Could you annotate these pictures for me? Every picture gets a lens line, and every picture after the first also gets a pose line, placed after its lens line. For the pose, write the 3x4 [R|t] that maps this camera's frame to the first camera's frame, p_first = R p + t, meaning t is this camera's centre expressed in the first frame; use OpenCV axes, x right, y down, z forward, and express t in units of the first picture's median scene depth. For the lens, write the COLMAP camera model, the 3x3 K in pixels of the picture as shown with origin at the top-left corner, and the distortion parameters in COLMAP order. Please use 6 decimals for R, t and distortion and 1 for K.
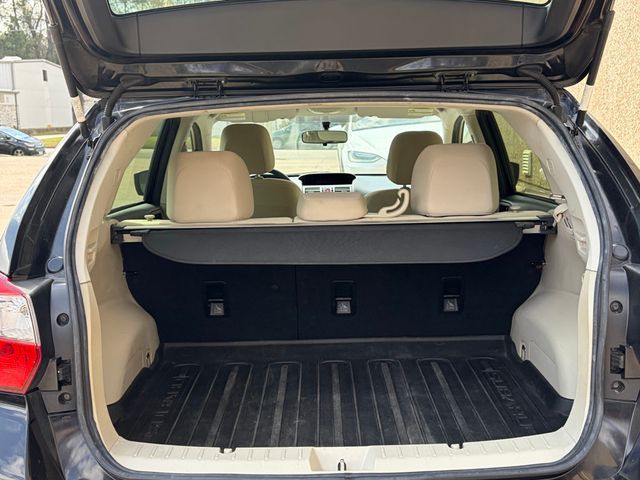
lens RADIAL K [[729.7, 0, 310.0], [0, 729.7, 227.5], [0, 0, 1]] dist [0.048186, 0.000000]
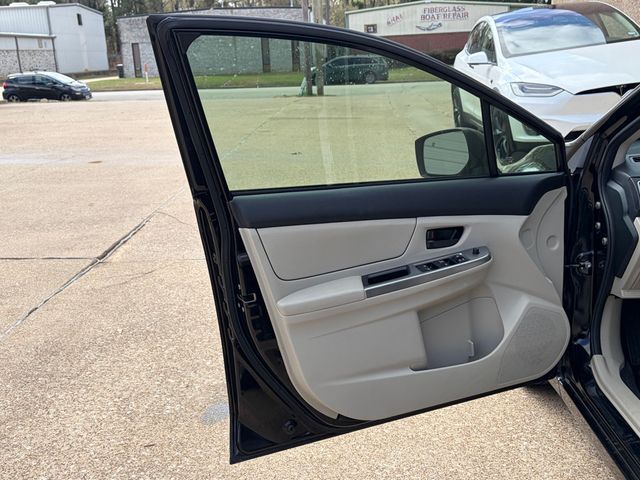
lens RADIAL K [[686.5, 0, 297.5], [0, 686.5, 223.4], [0, 0, 1]] dist [0.025069, 0.000000]
pose [[0.999002, -0.020723, -0.039569, -0.053456], [0.024179, 0.995741, 0.088969, -0.008680], [0.037557, -0.089837, 0.995248, 0.078351]]
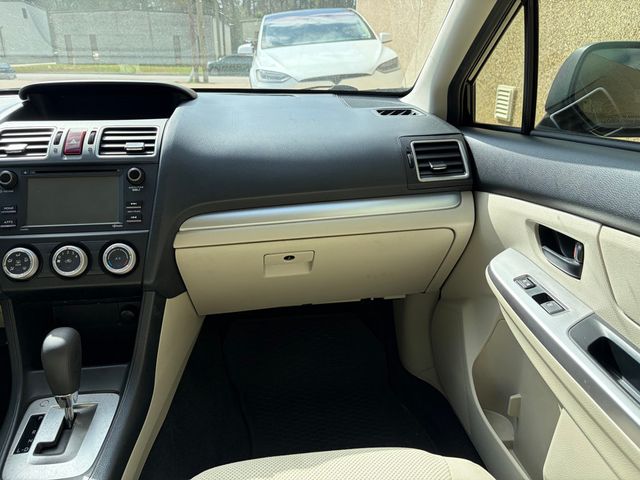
lens RADIAL K [[483.3, 0, 319.5], [0, 483.3, 236.9], [0, 0, 1]] dist [0.041815, -0.050935]
pose [[0.990359, -0.030173, 0.135202, 0.014285], [0.002078, 0.979117, 0.203285, -0.007770], [-0.138512, -0.201044, 0.969740, 0.116910]]
